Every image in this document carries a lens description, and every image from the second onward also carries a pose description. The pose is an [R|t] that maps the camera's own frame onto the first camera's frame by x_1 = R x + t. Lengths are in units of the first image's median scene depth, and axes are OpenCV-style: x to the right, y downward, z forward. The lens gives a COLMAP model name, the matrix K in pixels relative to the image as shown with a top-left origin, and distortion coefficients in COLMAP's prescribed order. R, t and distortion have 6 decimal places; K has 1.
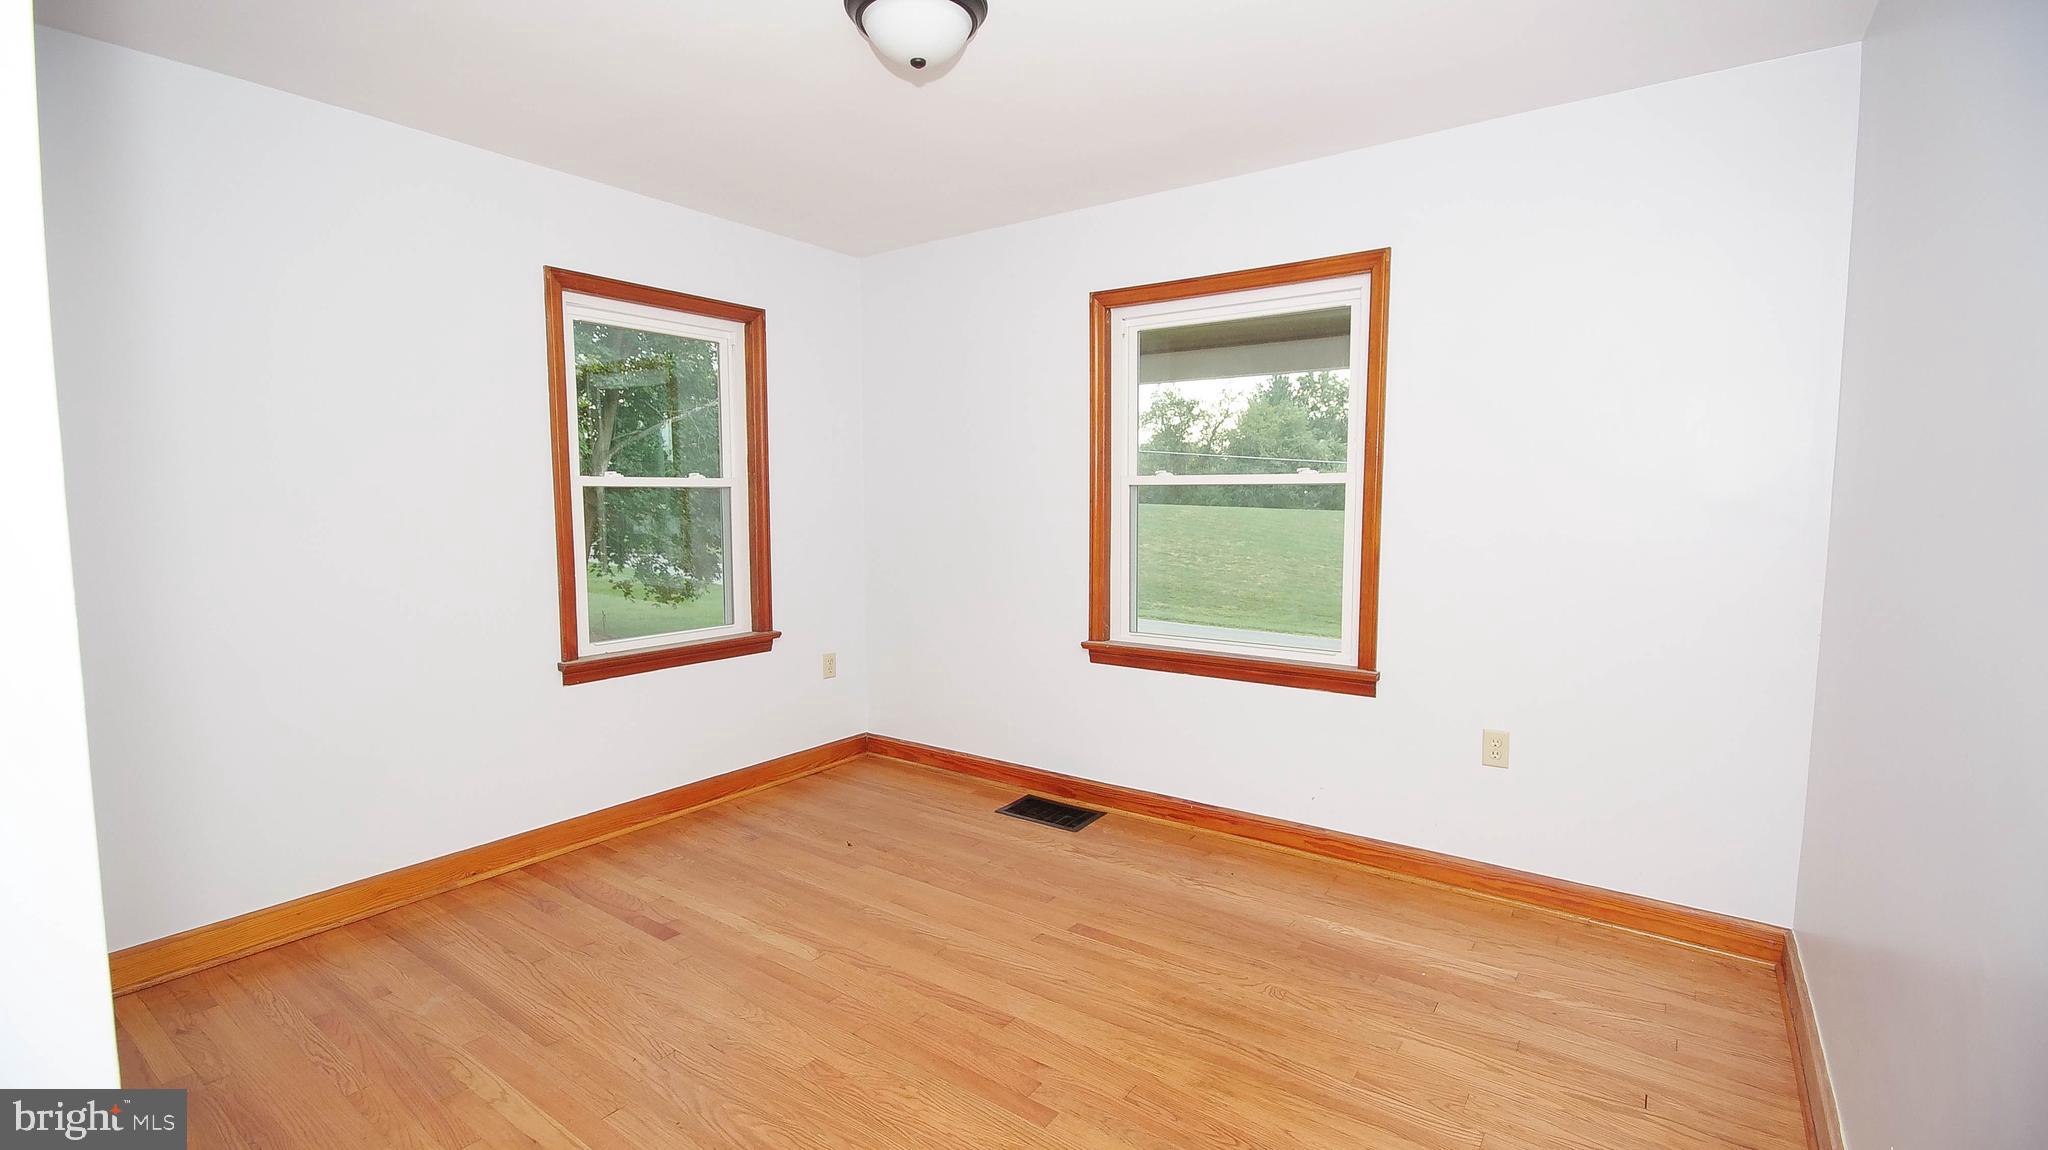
lens RADIAL K [[910.0, 0, 1028.2], [0, 910.0, 579.2], [0, 0, 1]] dist [0.002890, 0.000400]
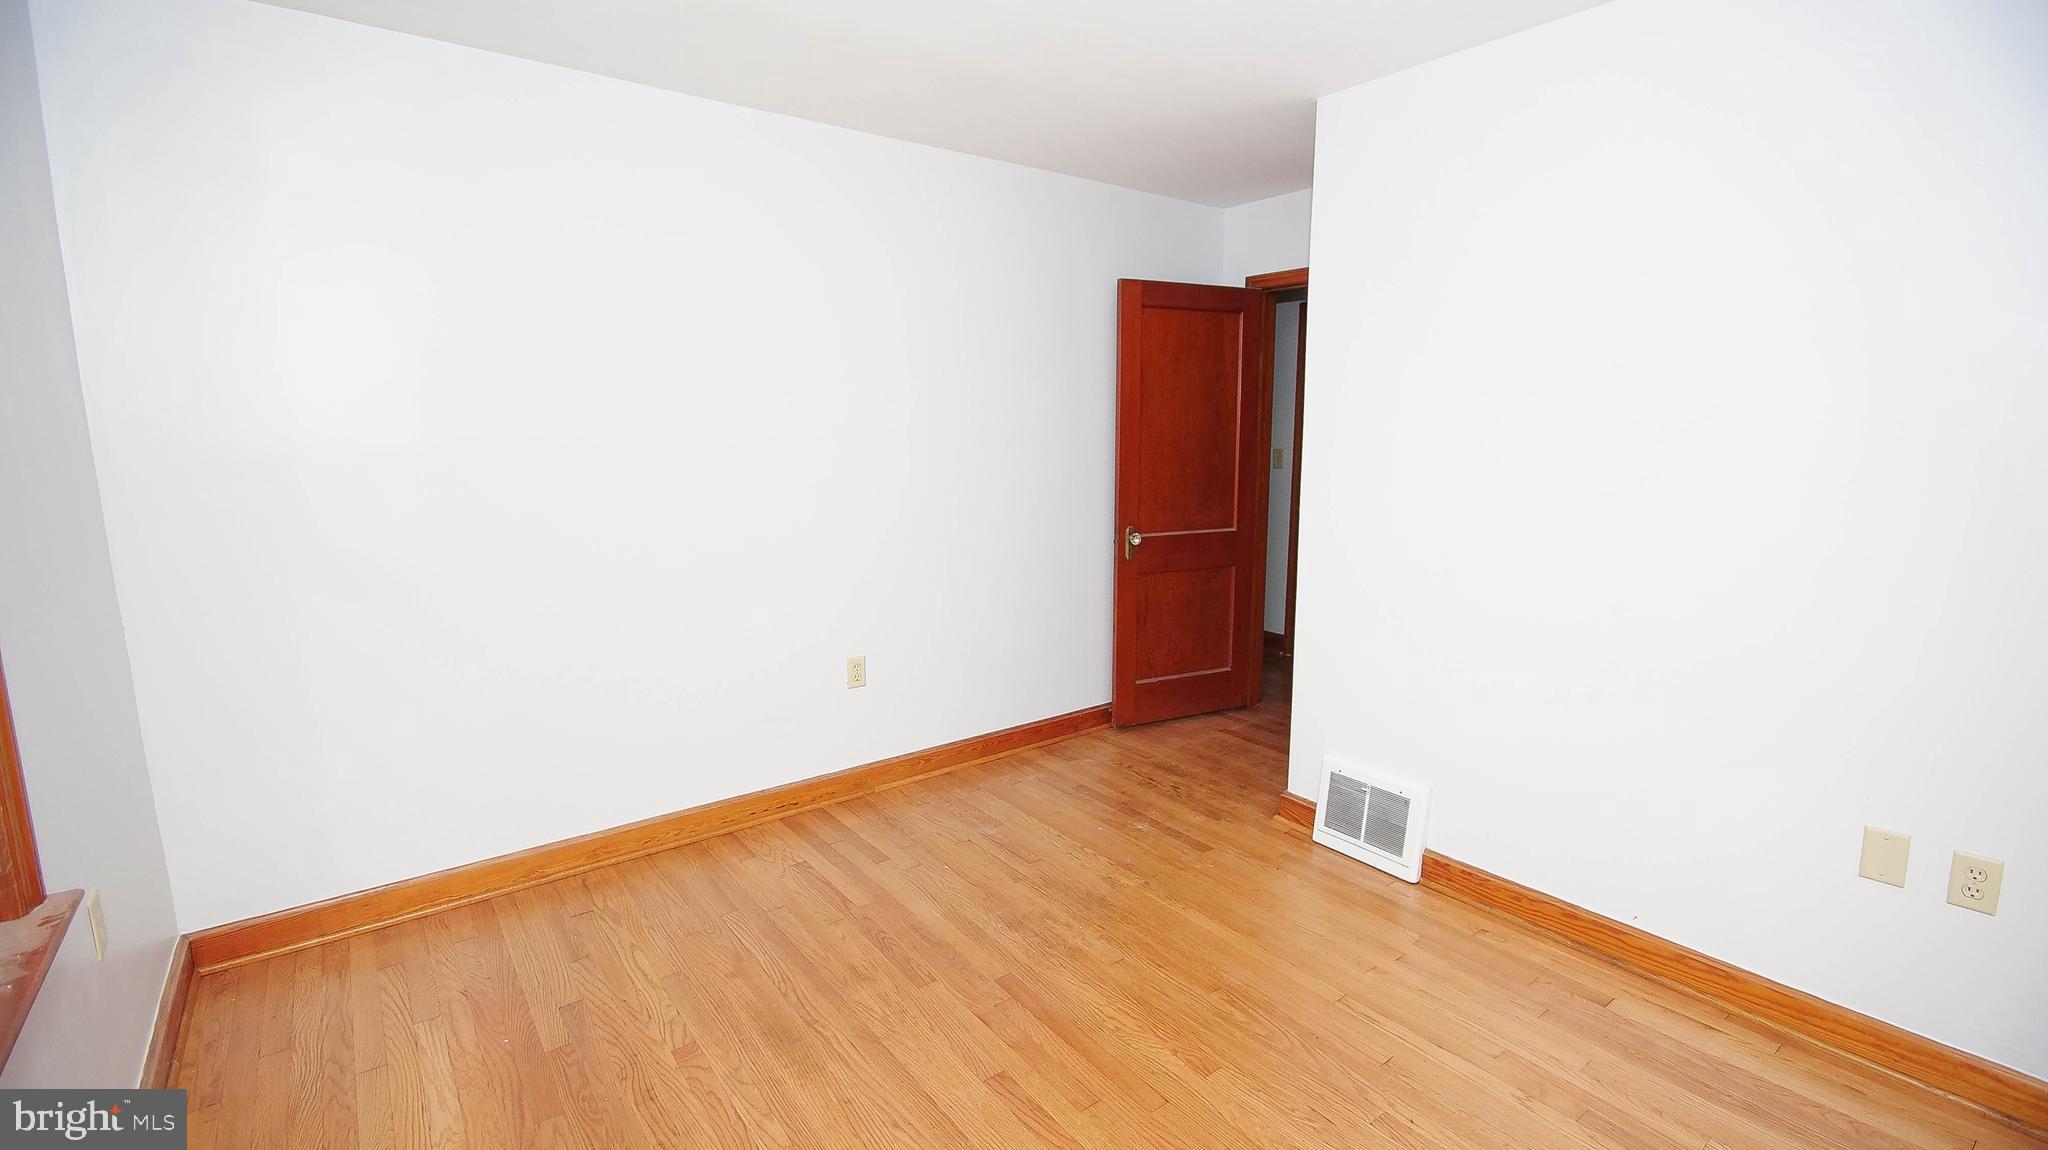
lens RADIAL K [[910.0, 0, 1028.2], [0, 910.0, 579.2], [0, 0, 1]] dist [0.002890, 0.000400]
pose [[-0.956674, -0.046155, 0.287480, -0.254225], [0.030601, 0.965949, 0.256917, -0.186094], [-0.289549, 0.254583, -0.922685, 1.492144]]
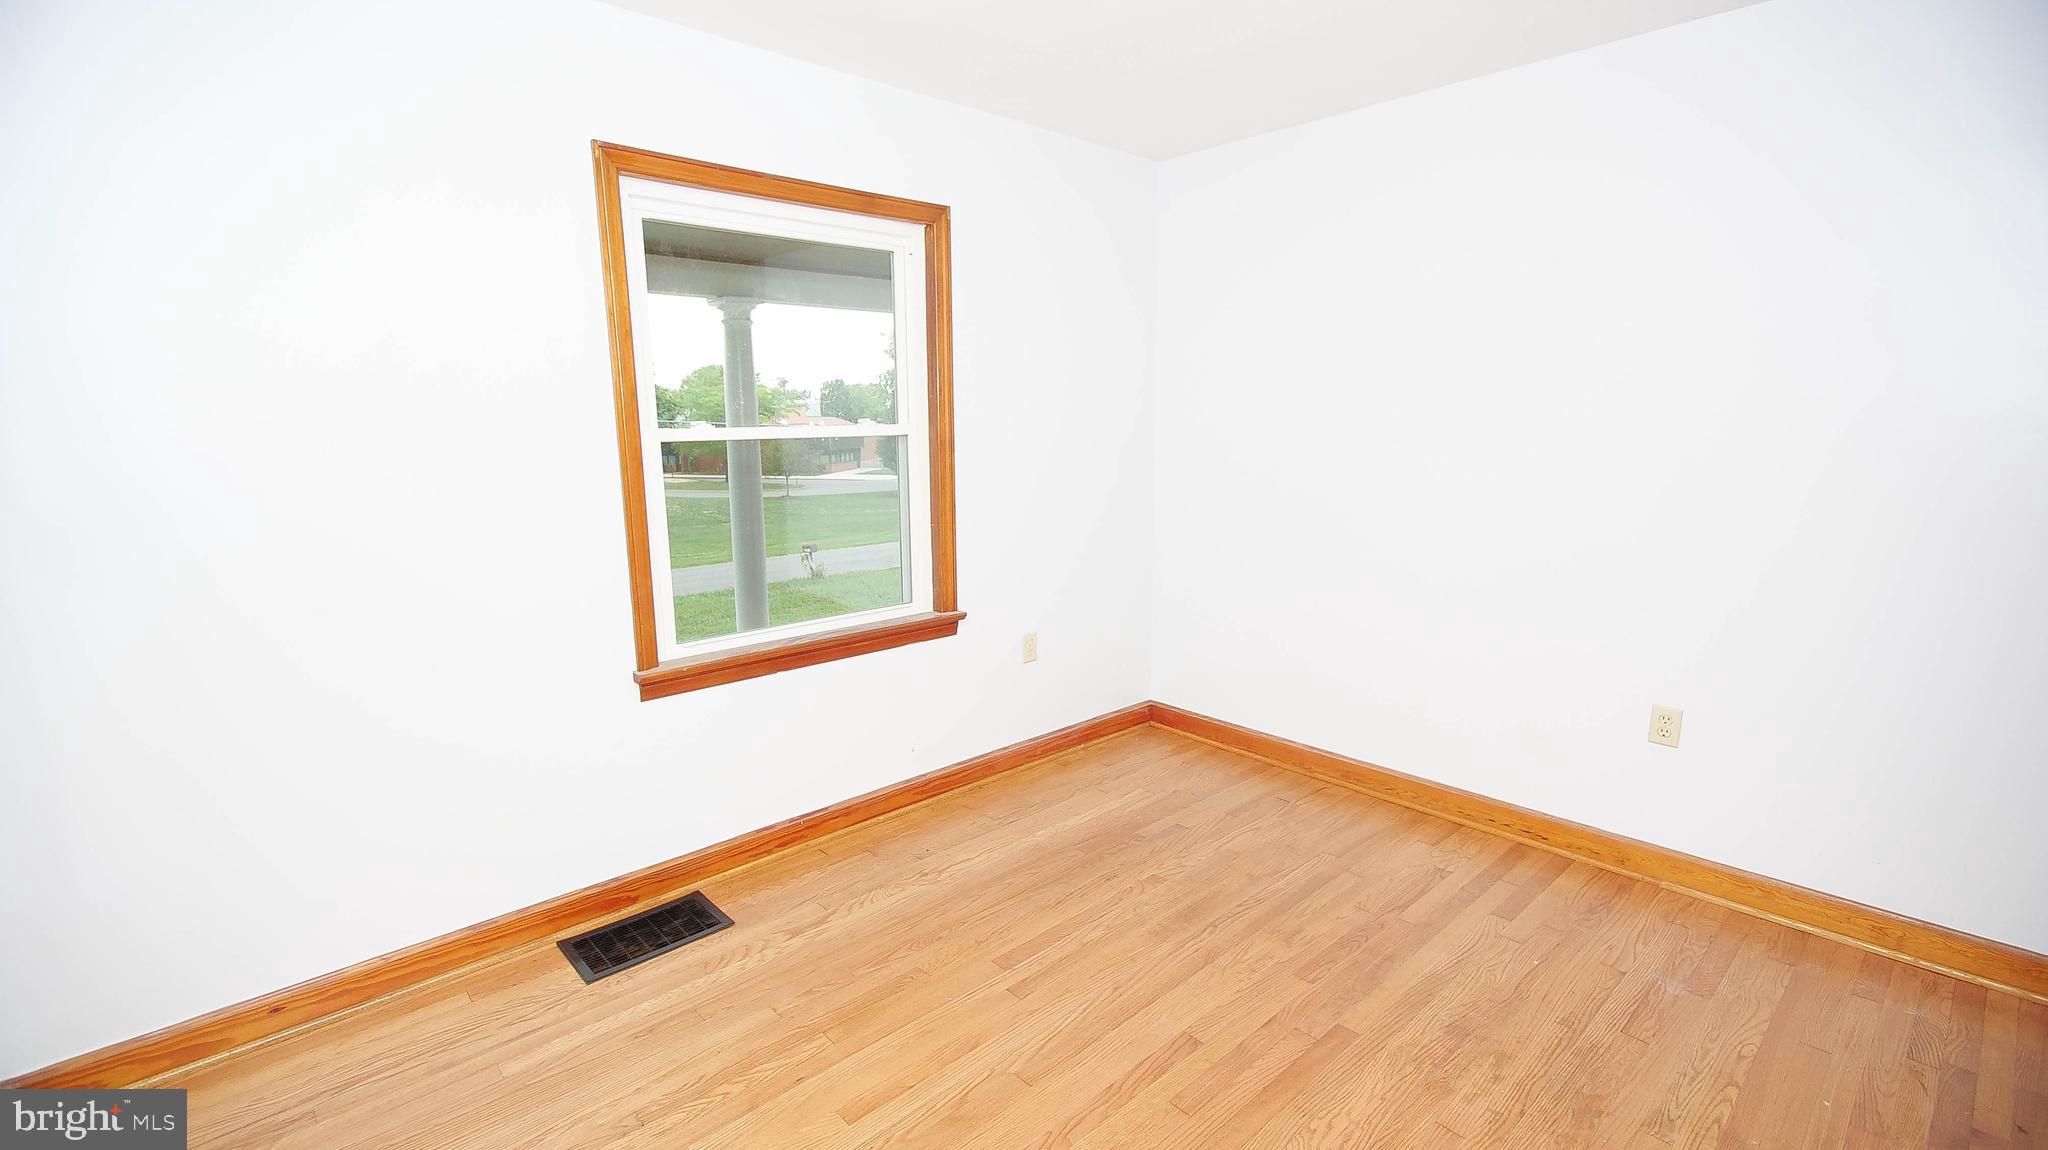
lens RADIAL K [[910.0, 0, 1028.2], [0, 910.0, 579.2], [0, 0, 1]] dist [0.002890, 0.000400]
pose [[0.201589, -0.175753, 0.963573, -0.764049], [0.098809, 0.982400, 0.158515, -0.117727], [-0.974474, 0.063255, 0.215407, 0.826096]]
